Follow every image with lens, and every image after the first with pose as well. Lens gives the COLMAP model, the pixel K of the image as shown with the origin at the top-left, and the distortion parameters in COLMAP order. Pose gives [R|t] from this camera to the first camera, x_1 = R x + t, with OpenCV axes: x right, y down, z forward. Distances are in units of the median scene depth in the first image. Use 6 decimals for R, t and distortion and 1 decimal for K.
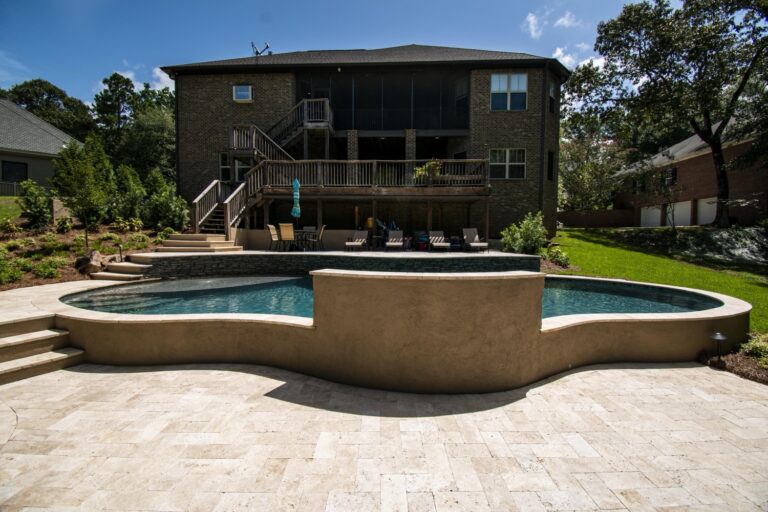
lens RADIAL K [[328.4, 0, 384.0], [0, 328.4, 256.0], [0, 0, 1]] dist [0.001378, -0.000062]
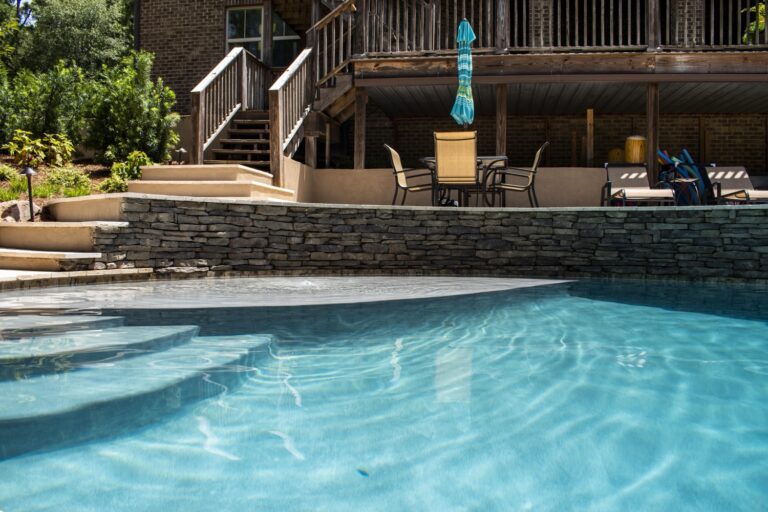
lens RADIAL K [[638.9, 0, 384.0], [0, 638.9, 256.0], [0, 0, 1]] dist [-0.060716, 0.013067]
pose [[0.990370, 0.010998, -0.138007, -0.252358], [-0.014011, 0.999684, -0.020877, 0.041663], [0.137733, 0.022610, 0.990211, 0.297031]]
